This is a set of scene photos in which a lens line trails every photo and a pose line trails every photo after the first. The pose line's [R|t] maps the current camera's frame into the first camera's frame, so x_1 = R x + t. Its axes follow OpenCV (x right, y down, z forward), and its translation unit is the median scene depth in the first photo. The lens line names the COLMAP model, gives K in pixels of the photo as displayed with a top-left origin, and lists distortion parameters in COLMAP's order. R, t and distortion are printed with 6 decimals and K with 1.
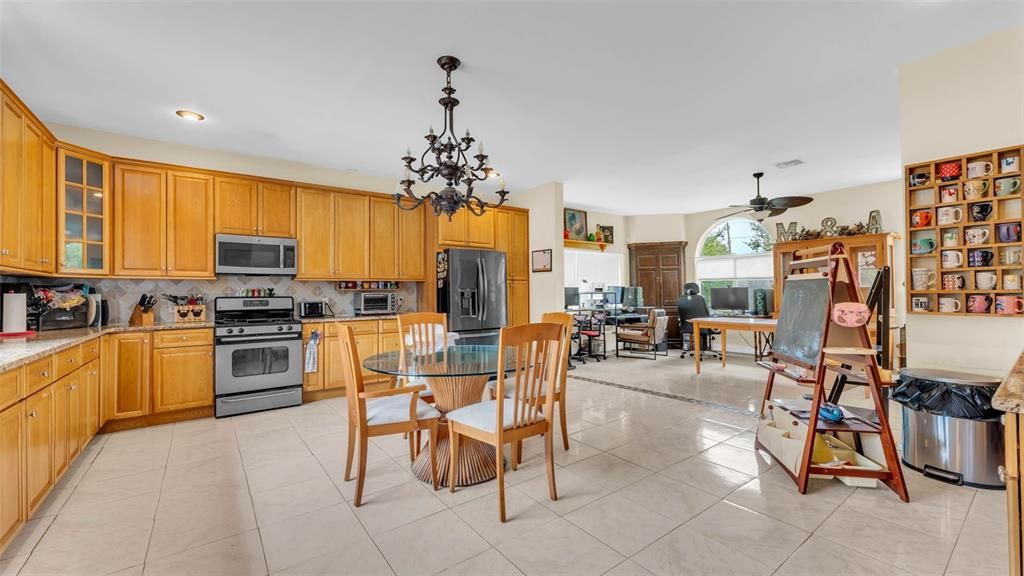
lens RADIAL K [[411.2, 0, 518.4], [0, 411.2, 288.0], [0, 0, 1]] dist [-0.001546, 0.000408]
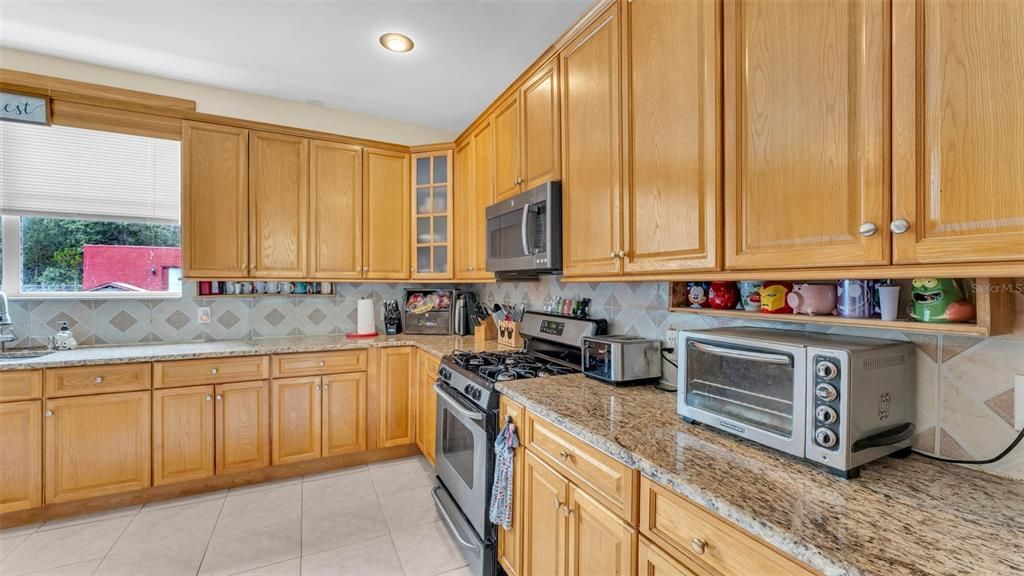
lens RADIAL K [[411.2, 0, 514.7], [0, 411.2, 287.5], [0, 0, 1]] dist [-0.001546, 0.000408]
pose [[-0.176783, 0.017816, -0.984089, -0.146806], [0.009767, 0.999819, 0.016346, -0.024972], [0.984201, -0.006722, -0.176925, 1.205720]]
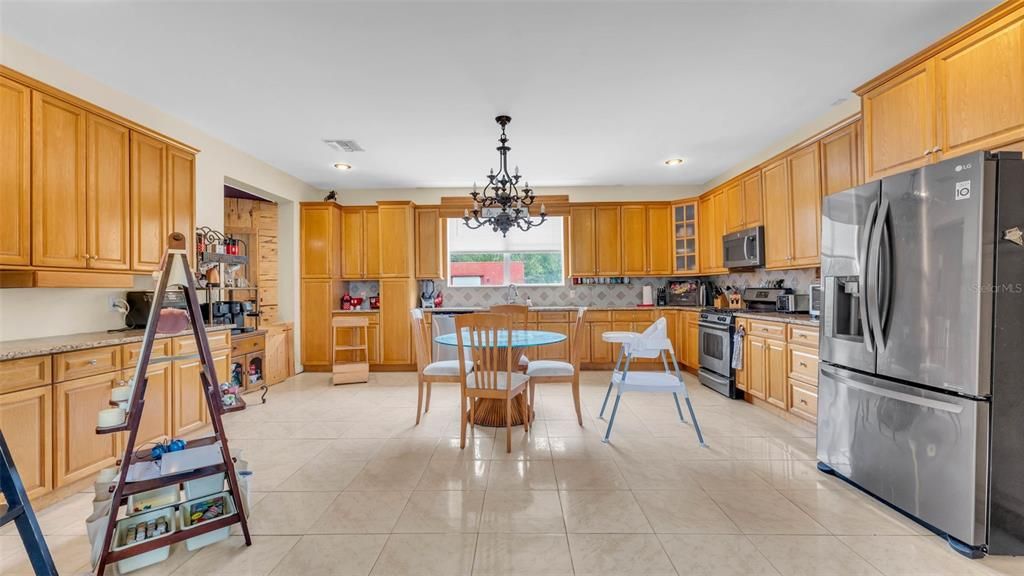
lens RADIAL K [[411.2, 0, 508.6], [0, 411.2, 286.5], [0, 0, 1]] dist [-0.001546, 0.000408]
pose [[-0.624136, 0.015169, -0.781169, 0.631858], [0.030457, 0.999524, -0.004924, 0.003403], [0.780722, -0.026865, -0.624301, 1.321100]]
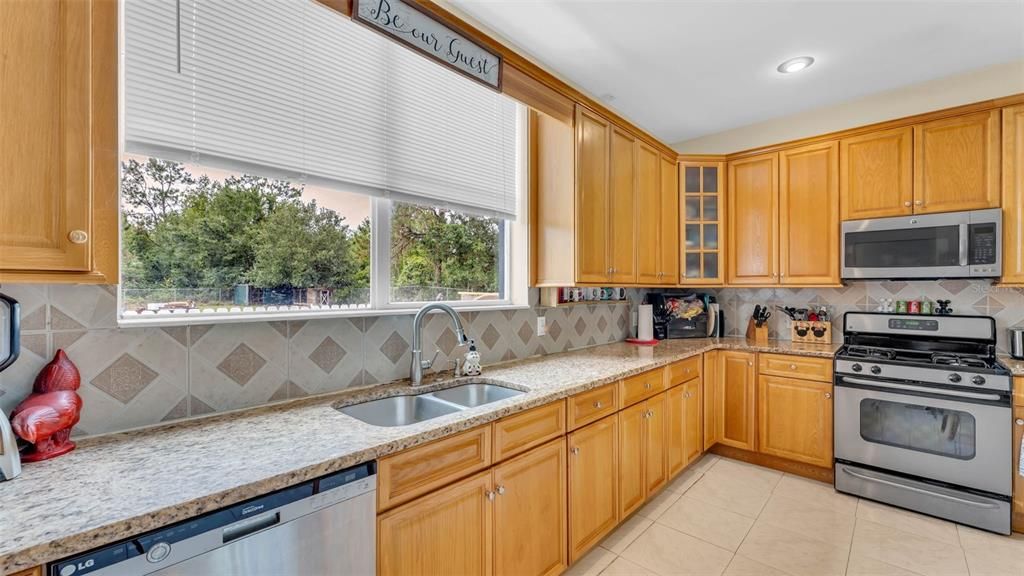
lens RADIAL K [[411.2, 0, 512.7], [0, 411.2, 288.6], [0, 0, 1]] dist [-0.001546, 0.000408]
pose [[0.161029, 0.011505, -0.986883, -0.146122], [0.011415, 0.999843, 0.013518, -0.036916], [0.986884, -0.013442, 0.160873, 0.355951]]
